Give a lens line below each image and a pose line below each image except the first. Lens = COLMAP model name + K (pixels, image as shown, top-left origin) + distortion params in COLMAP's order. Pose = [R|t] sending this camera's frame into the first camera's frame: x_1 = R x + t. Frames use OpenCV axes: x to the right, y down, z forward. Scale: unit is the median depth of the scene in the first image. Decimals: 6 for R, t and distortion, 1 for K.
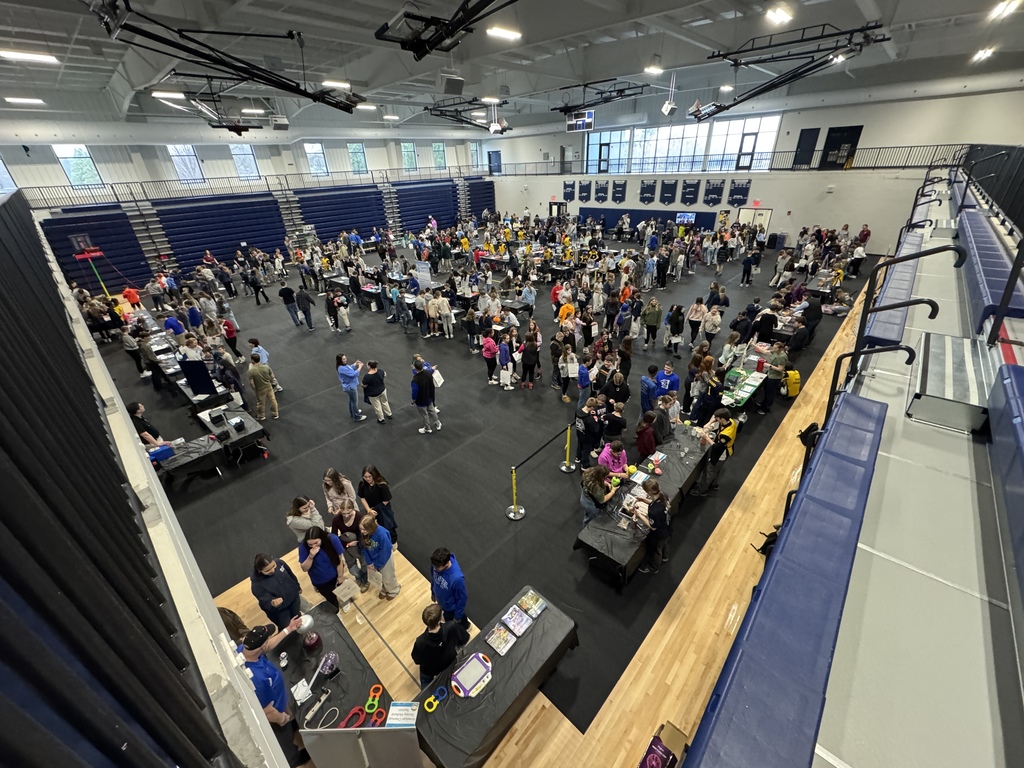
lens RADIAL K [[409.9, 0, 512.0], [0, 409.9, 384.0], [0, 0, 1]] dist [-0.002127, -0.000183]
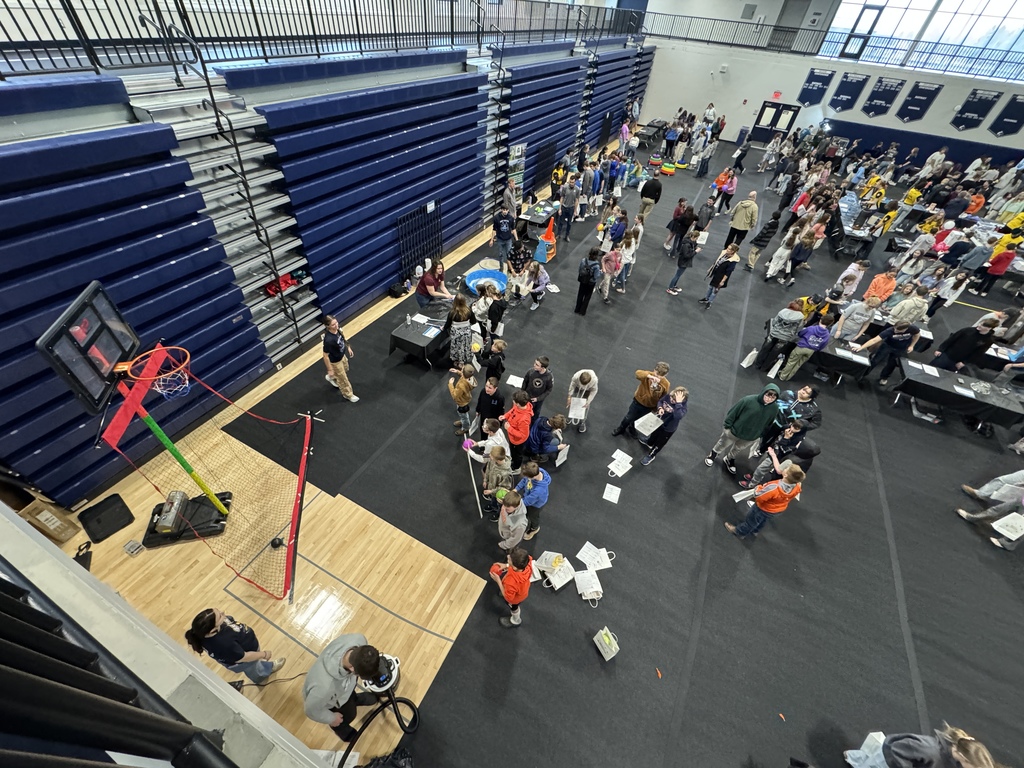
lens RADIAL K [[409.9, 0, 512.0], [0, 409.9, 384.0], [0, 0, 1]] dist [-0.002127, -0.000183]
pose [[0.957719, -0.100007, 0.269763, -0.595543], [0.025635, 0.963575, 0.266208, -0.240594], [-0.286560, -0.248037, 0.925398, 0.500842]]
